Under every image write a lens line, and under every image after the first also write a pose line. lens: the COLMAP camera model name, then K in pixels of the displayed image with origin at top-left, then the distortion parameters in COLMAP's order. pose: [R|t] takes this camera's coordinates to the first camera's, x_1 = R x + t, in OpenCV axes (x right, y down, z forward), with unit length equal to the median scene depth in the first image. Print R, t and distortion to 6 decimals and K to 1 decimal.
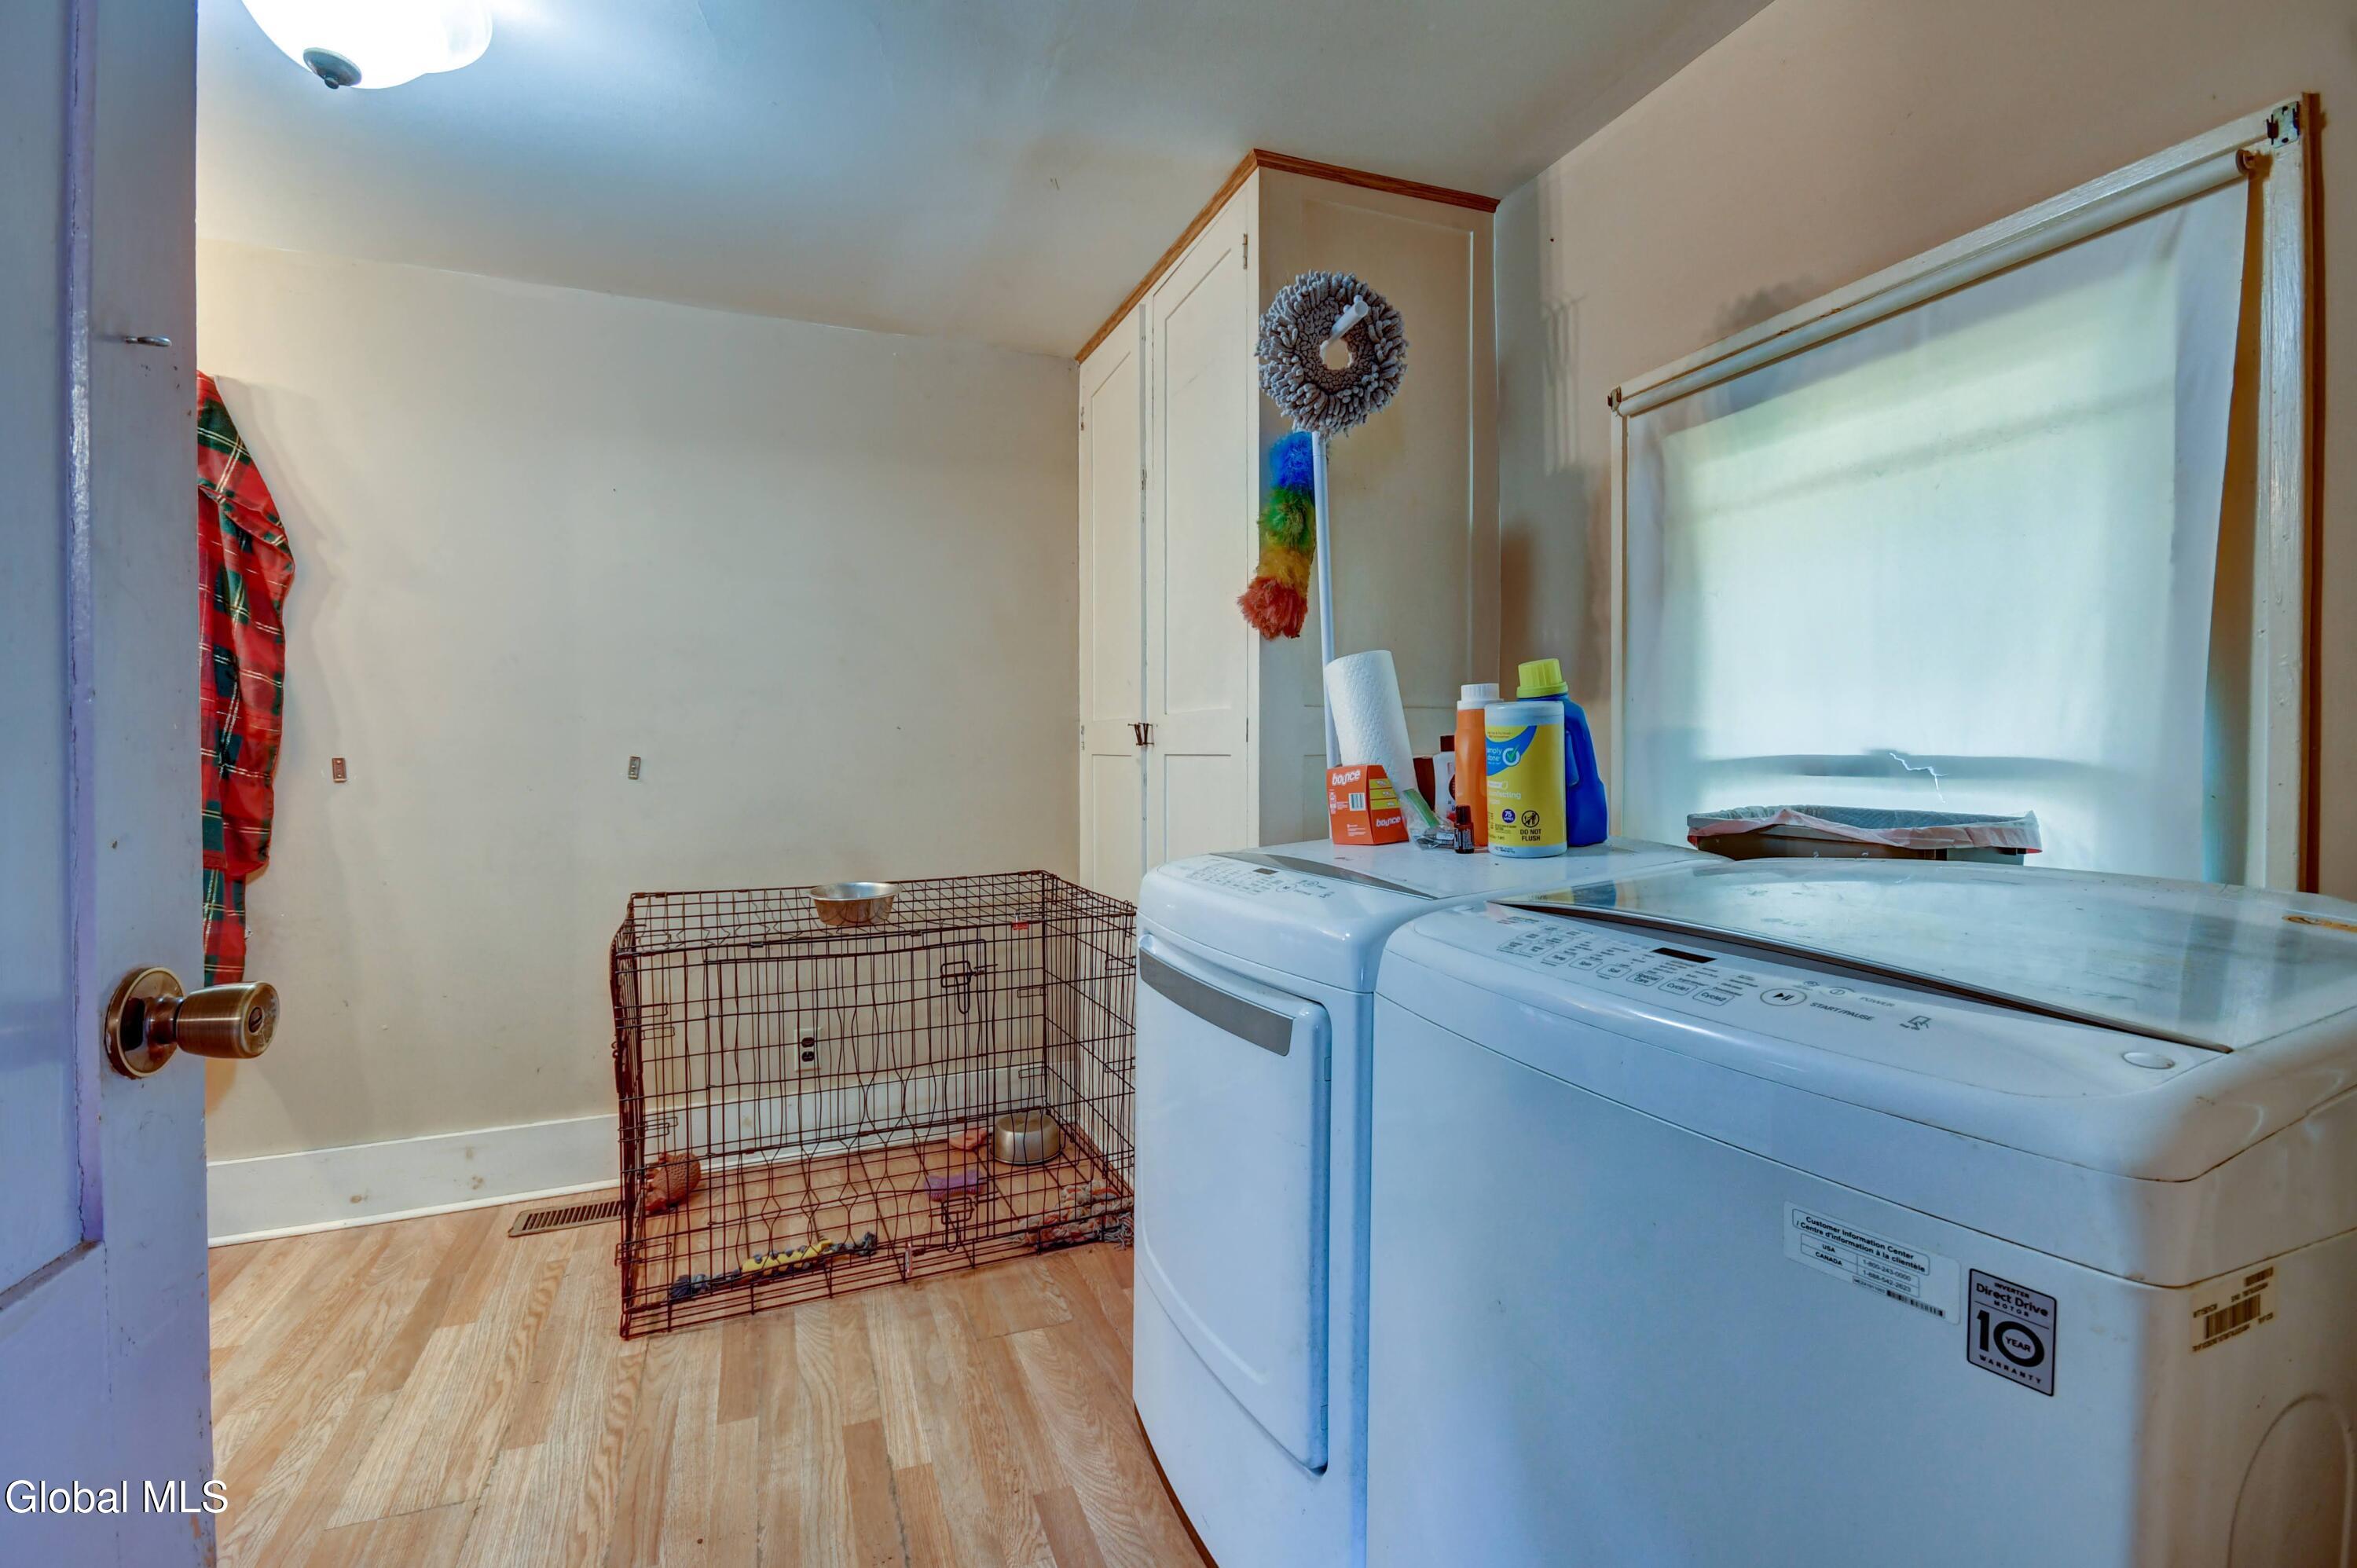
lens RADIAL K [[1084.3, 0, 1178.6], [0, 1084.3, 780.9], [0, 0, 1]] dist [0.007839, -0.002328]
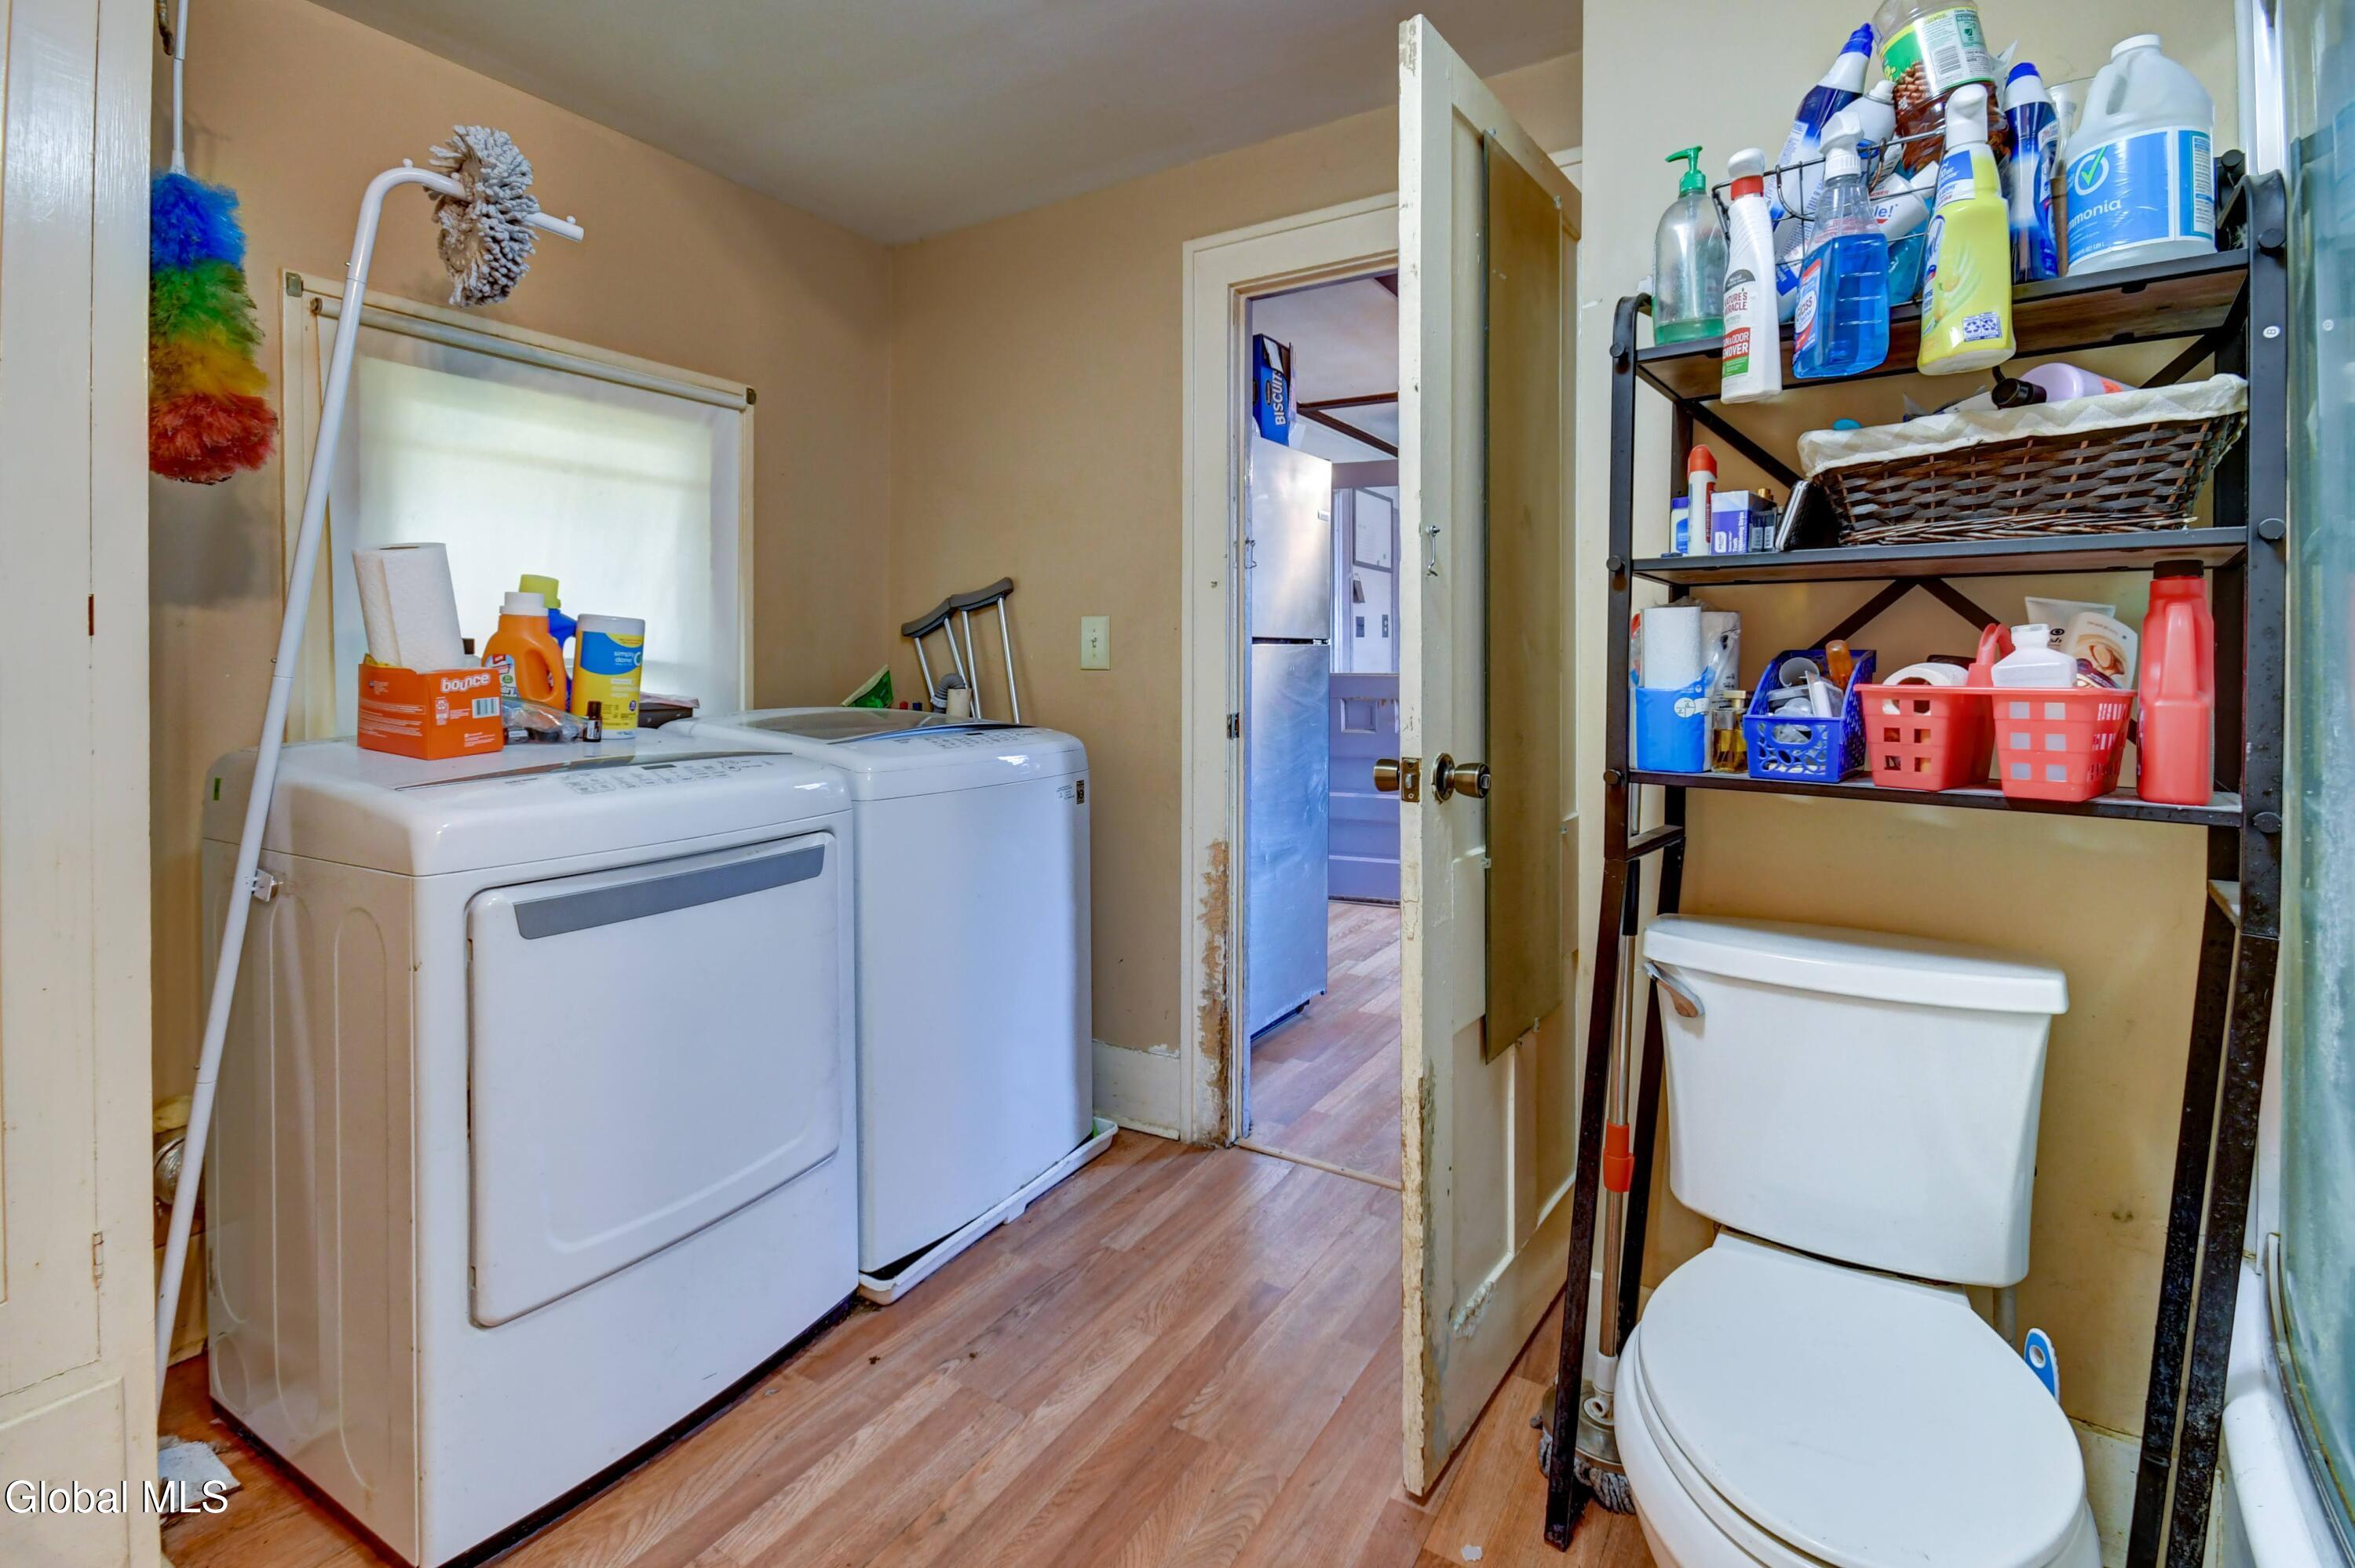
lens RADIAL K [[1083.3, 0, 1186.0], [0, 1083.3, 760.0], [0, 0, 1]] dist [0.007839, -0.002328]
pose [[-0.608092, -0.072710, 0.790530, -1.079648], [0.019122, 0.994166, 0.106149, -0.027060], [-0.793636, 0.079664, -0.603154, 1.235063]]
